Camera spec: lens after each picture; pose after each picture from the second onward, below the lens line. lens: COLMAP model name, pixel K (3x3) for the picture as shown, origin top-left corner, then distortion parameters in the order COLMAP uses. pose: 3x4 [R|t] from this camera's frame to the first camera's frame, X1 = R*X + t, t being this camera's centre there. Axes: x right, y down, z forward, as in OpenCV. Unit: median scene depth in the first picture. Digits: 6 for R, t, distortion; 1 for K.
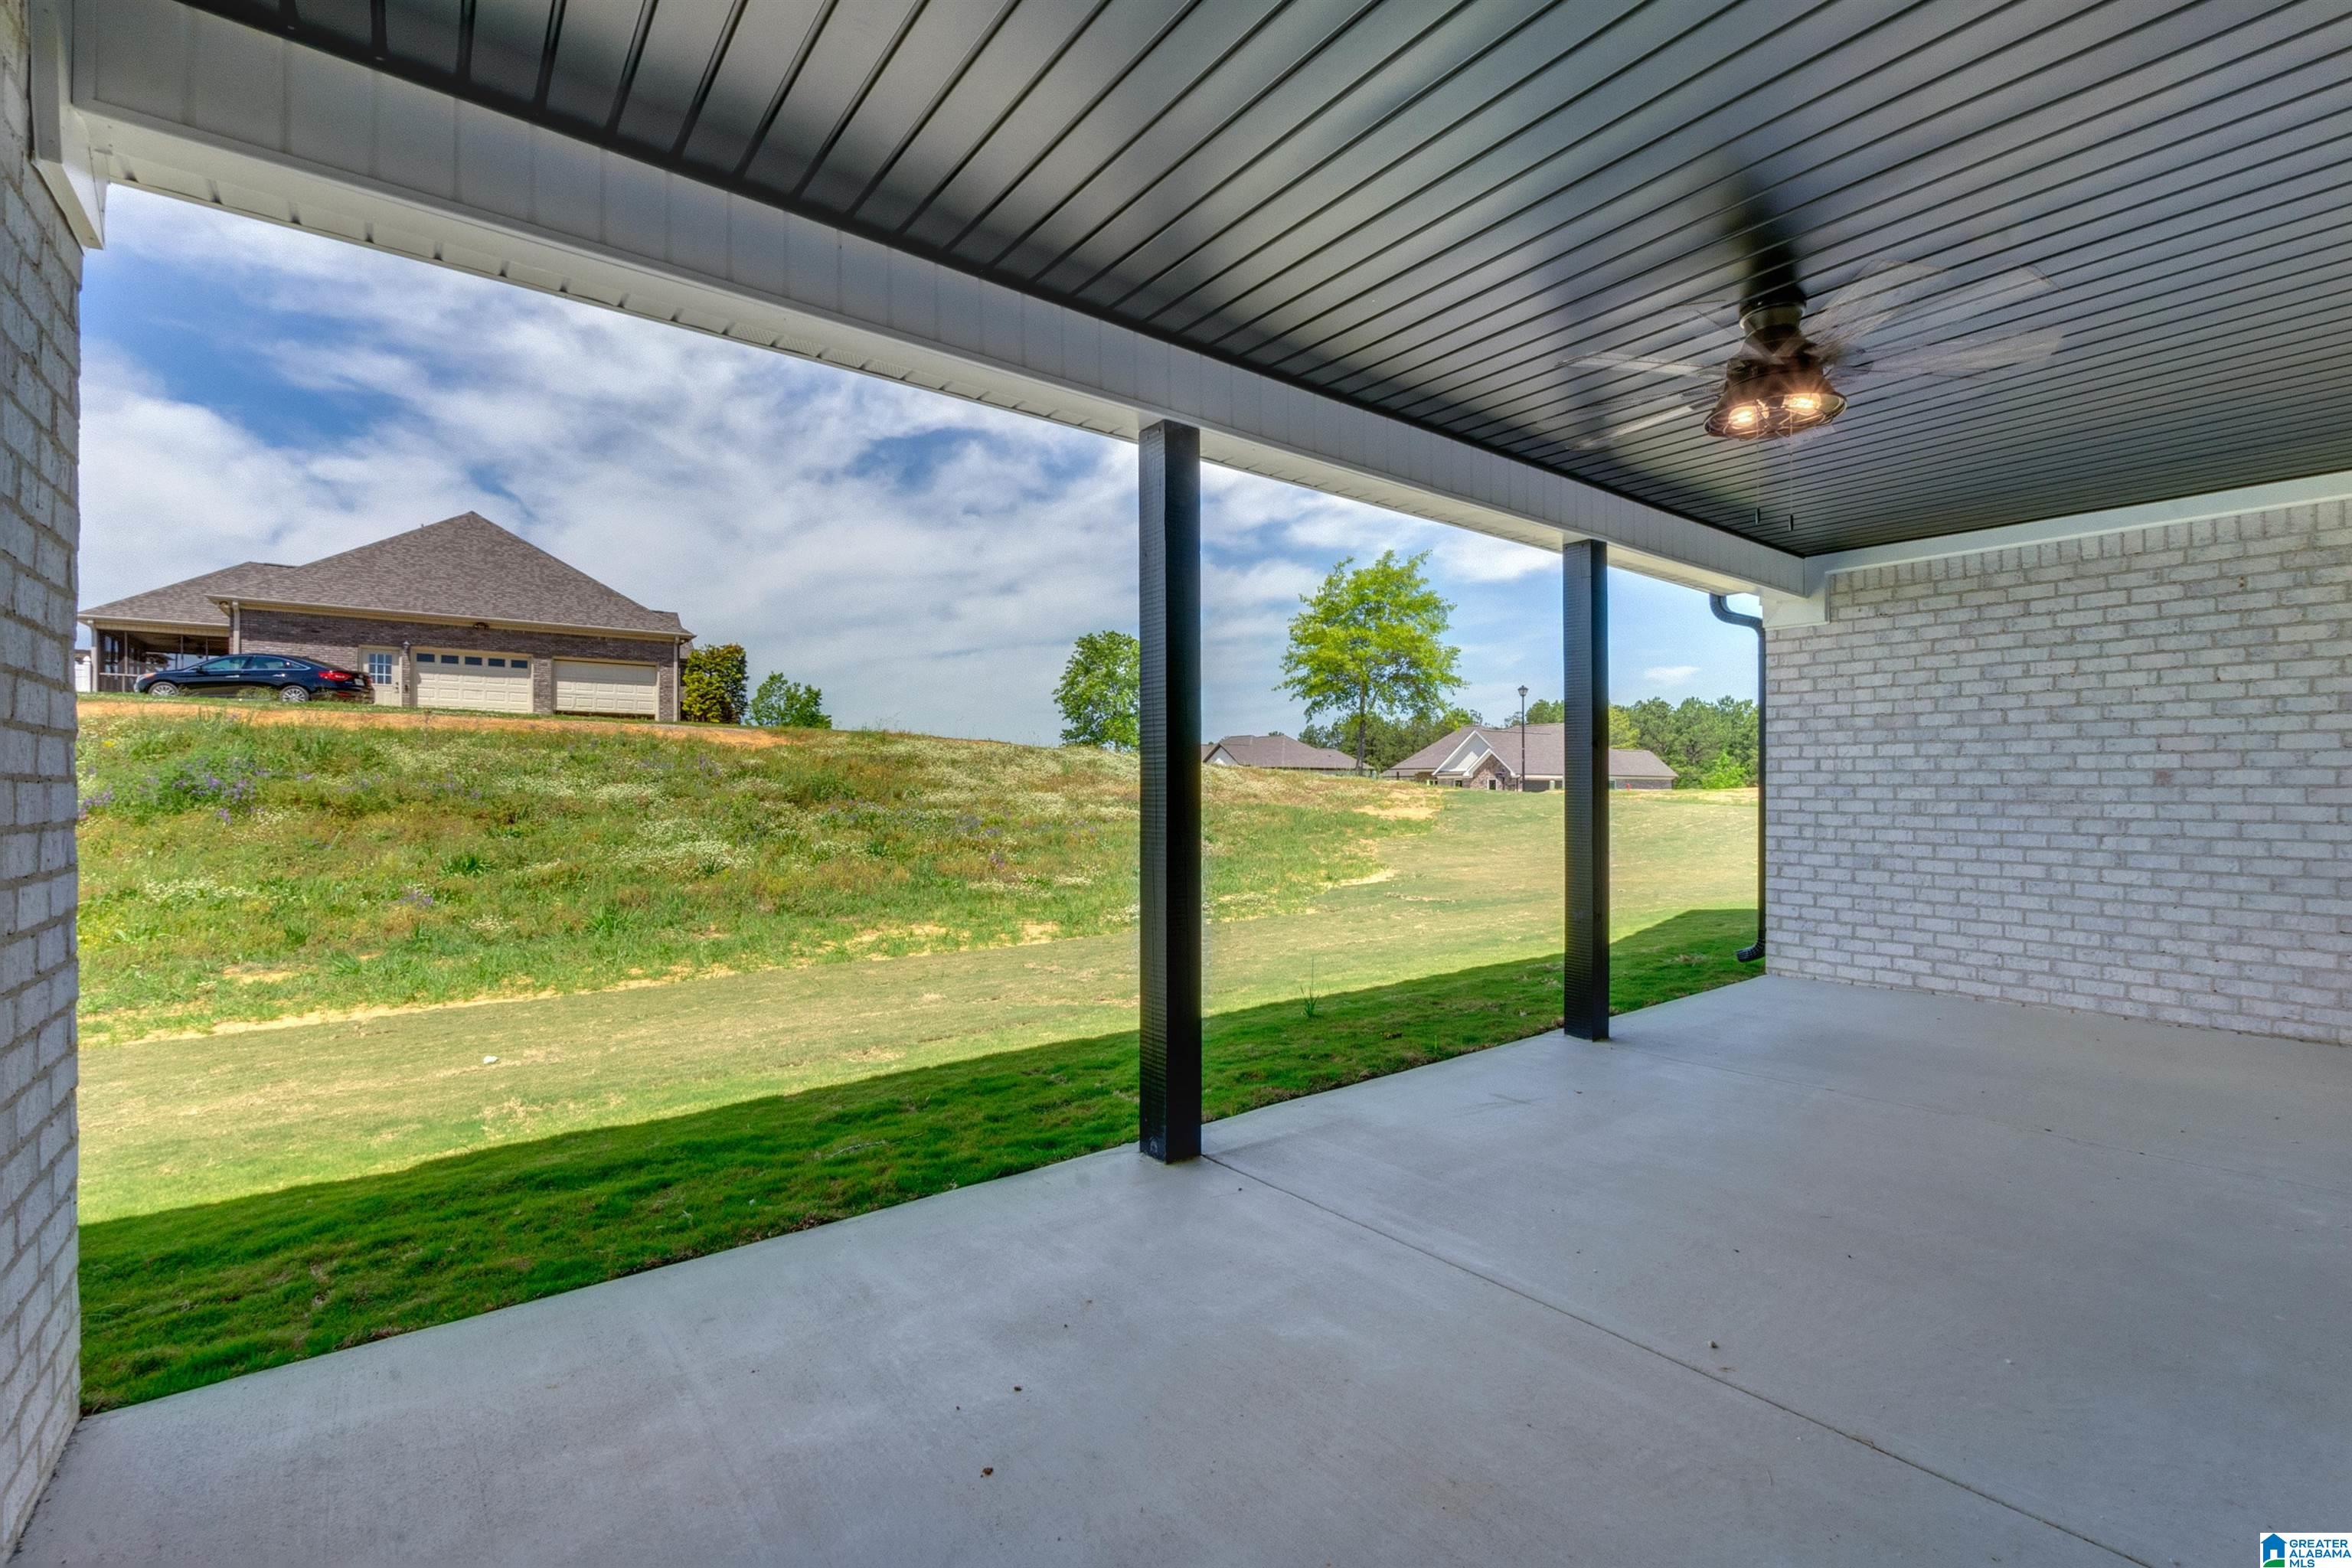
lens RADIAL K [[1009.9, 0, 1174.7], [0, 1009.9, 788.9], [0, 0, 1]] dist [-0.008414, 0.001616]
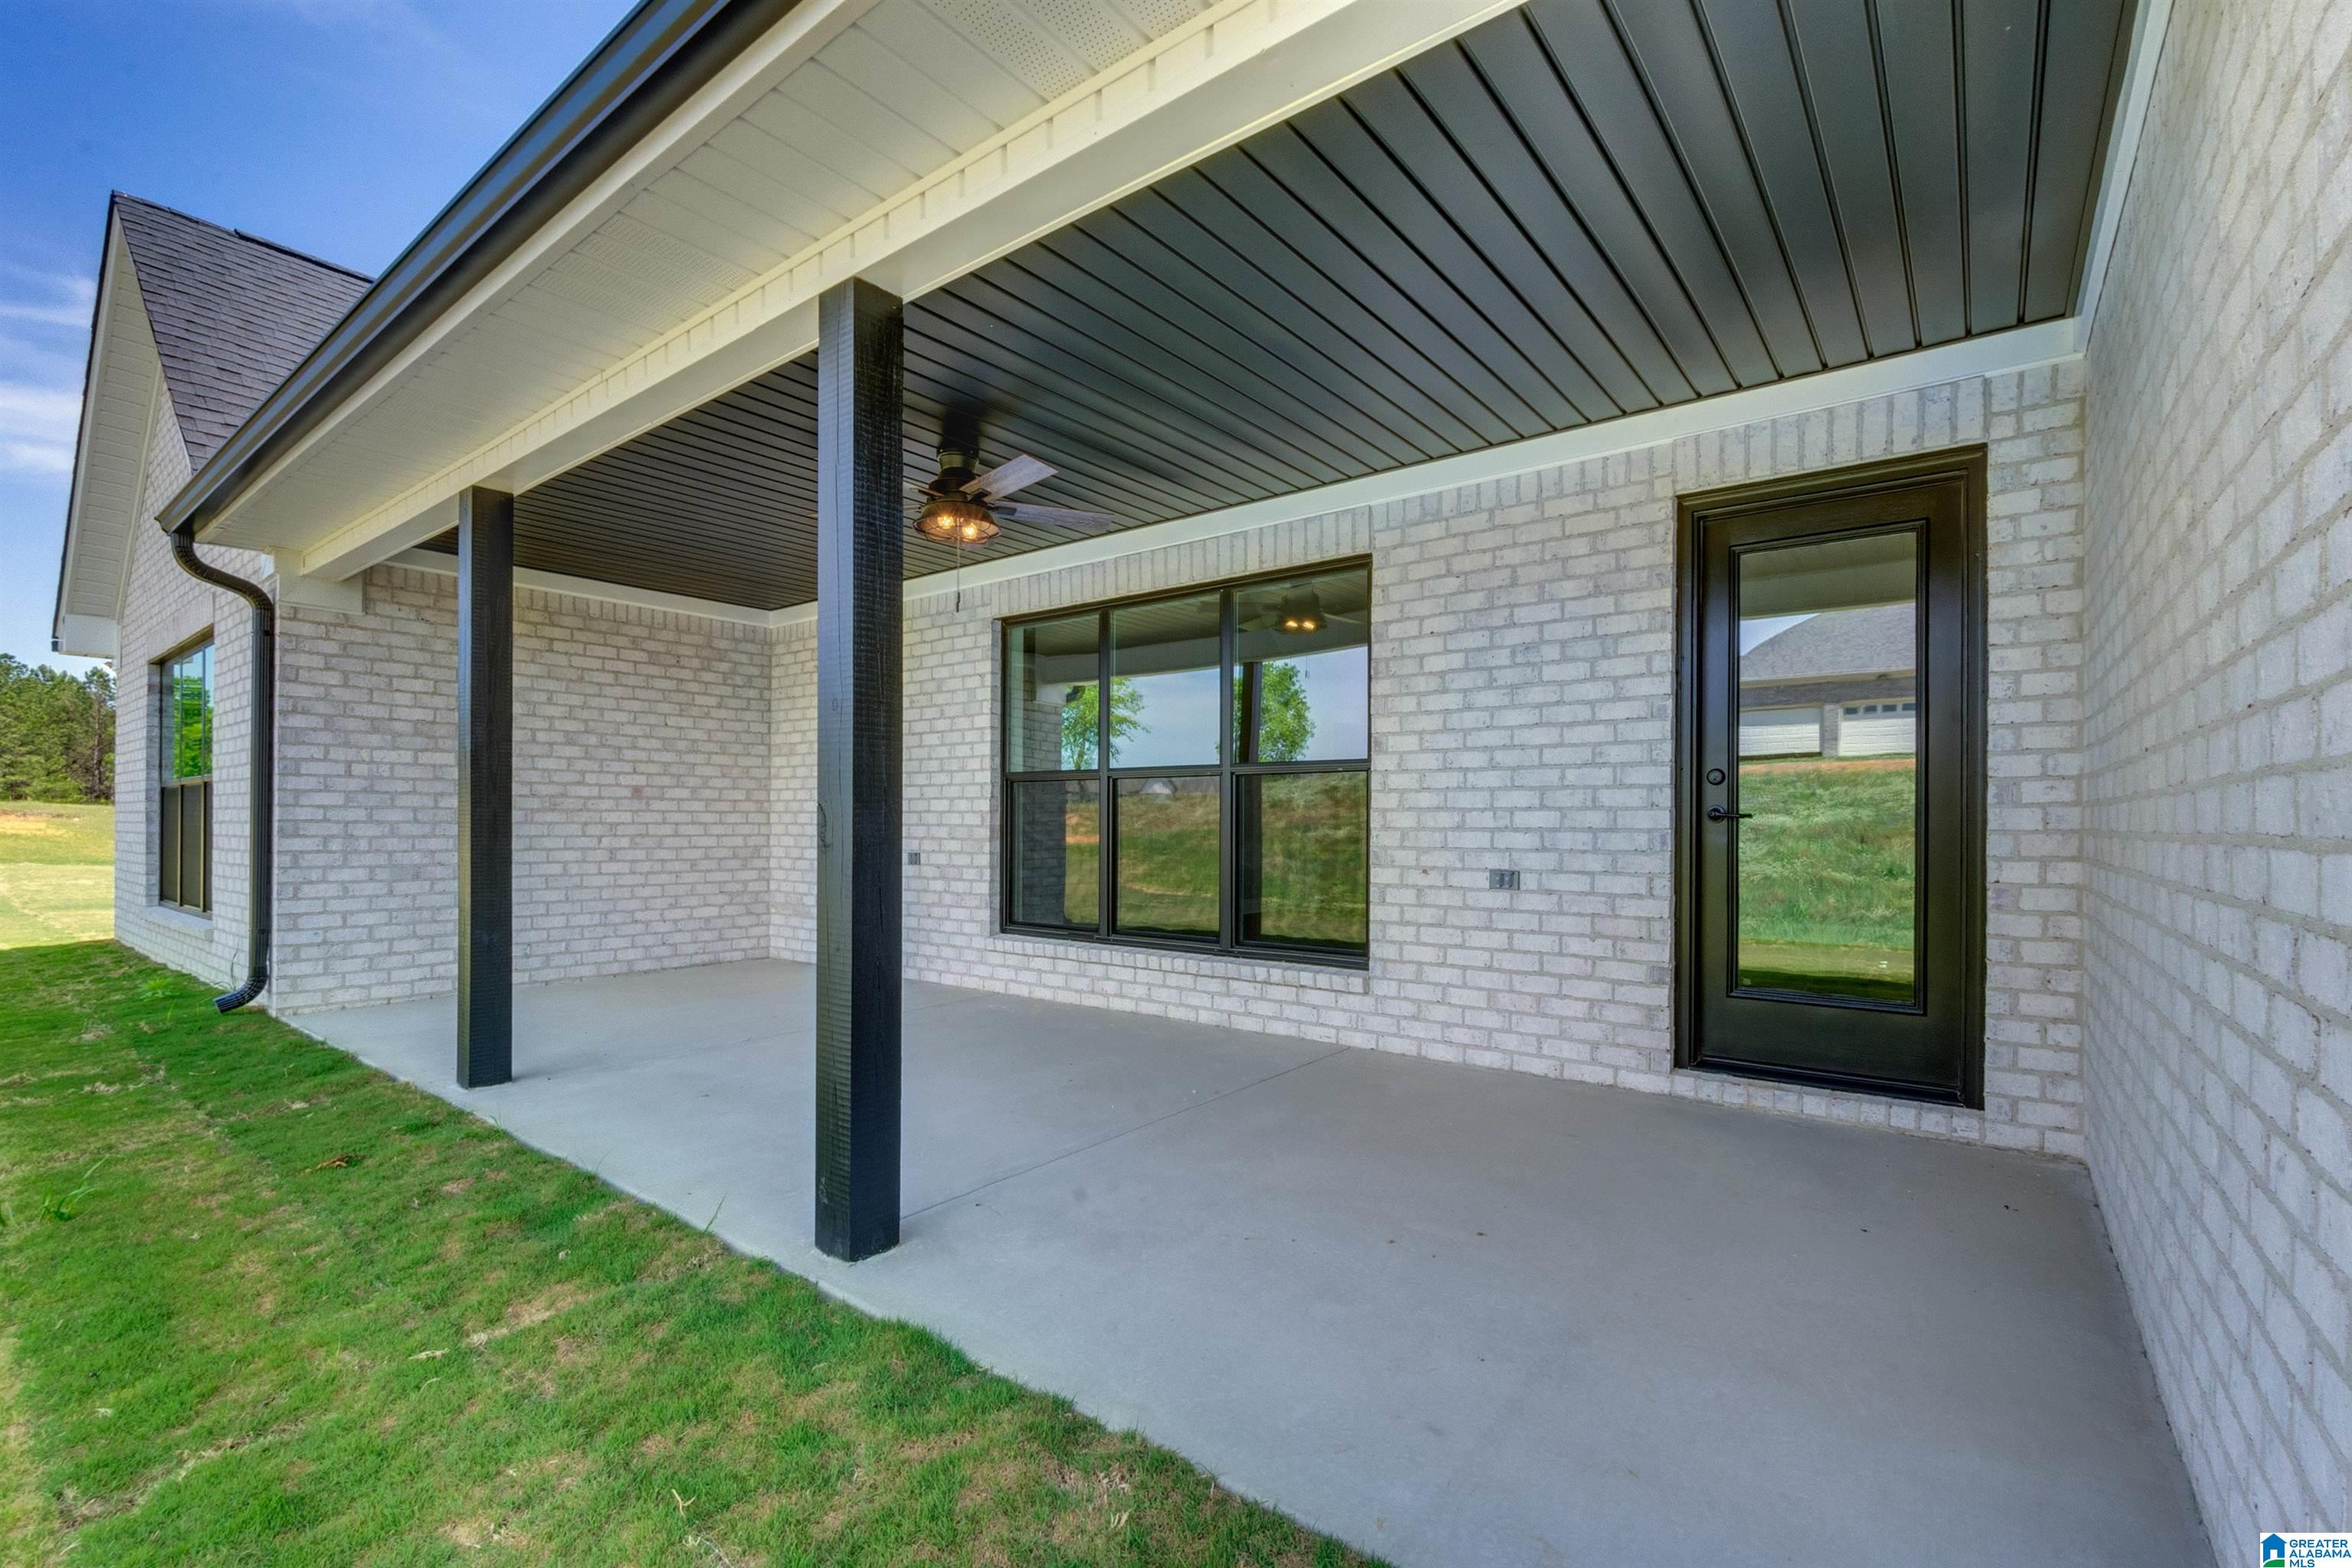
lens RADIAL K [[1009.9, 0, 1220.1], [0, 1009.9, 825.6], [0, 0, 1]] dist [-0.008414, 0.001616]
pose [[-0.268112, -0.003932, 0.963380, -0.445037], [-0.000606, 0.999992, 0.003913, 0.023185], [-0.963388, 0.000465, -0.268112, 0.502379]]
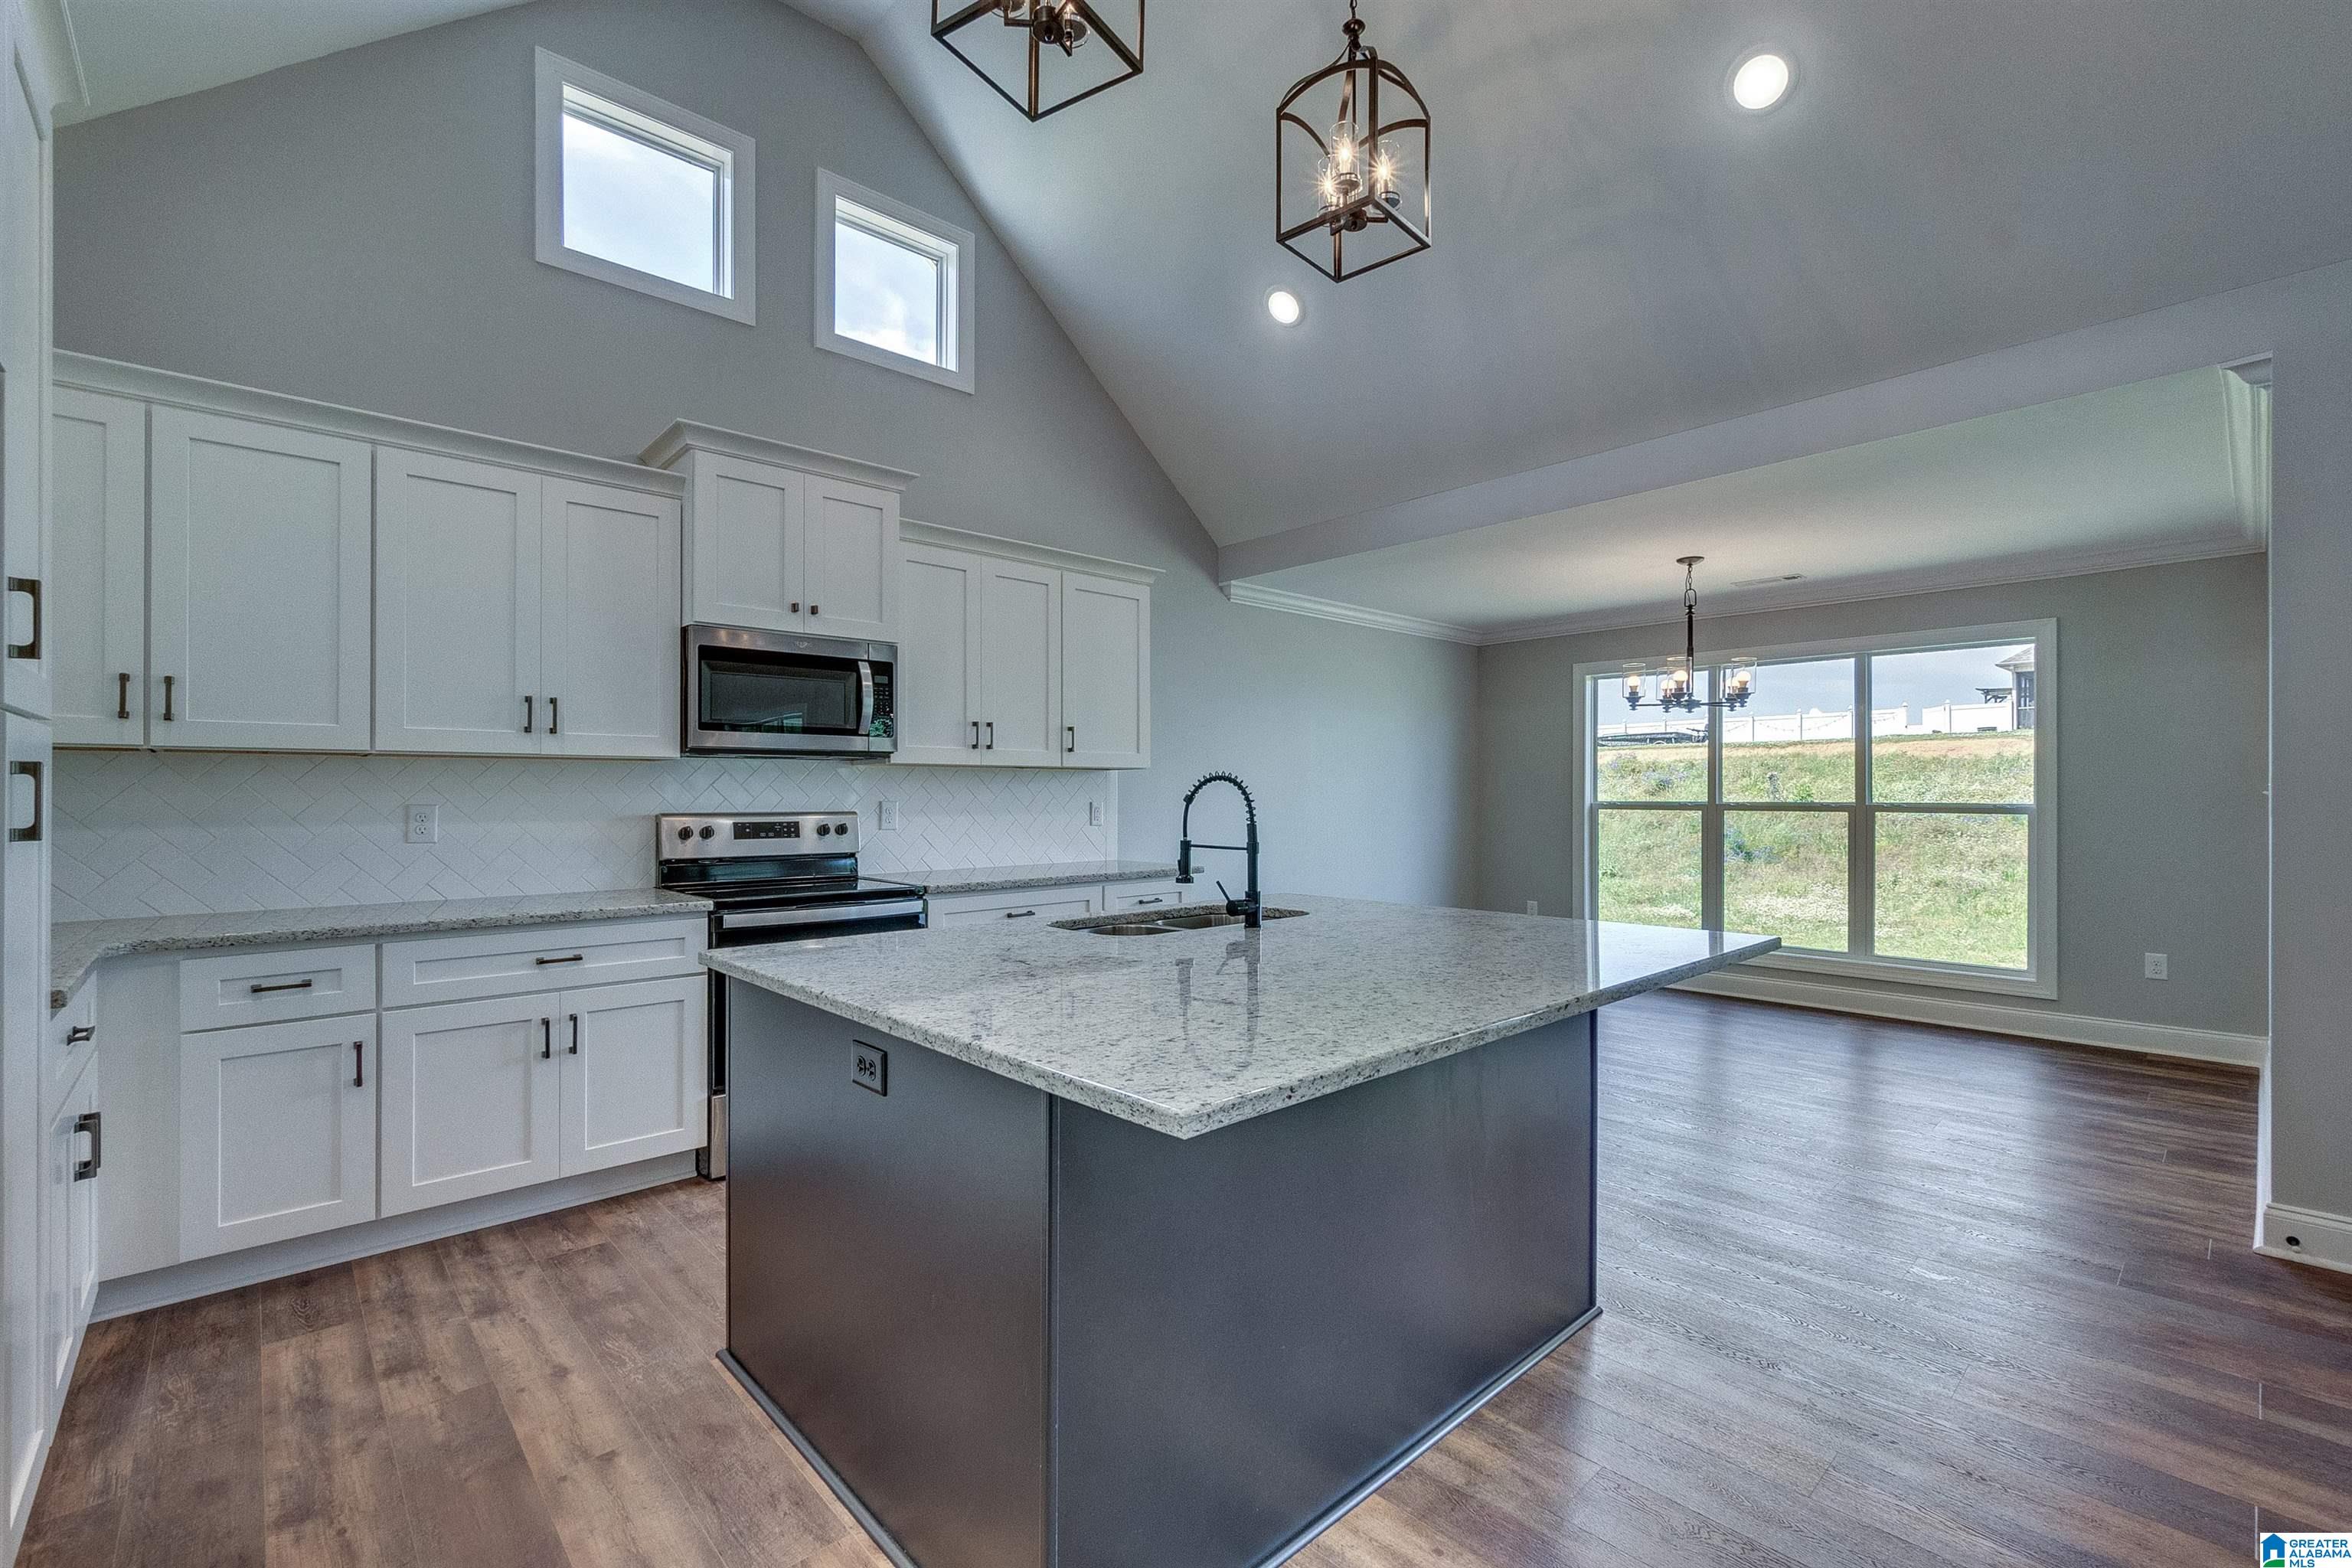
lens RADIAL K [[1009.9, 0, 1181.0], [0, 1009.9, 790.0], [0, 0, 1]] dist [-0.008414, 0.001616]
pose [[0.083980, -0.006021, -0.996449, 0.354924], [-0.000342, 0.999982, -0.006071, -0.034186], [0.996467, 0.000851, 0.083976, -0.643830]]
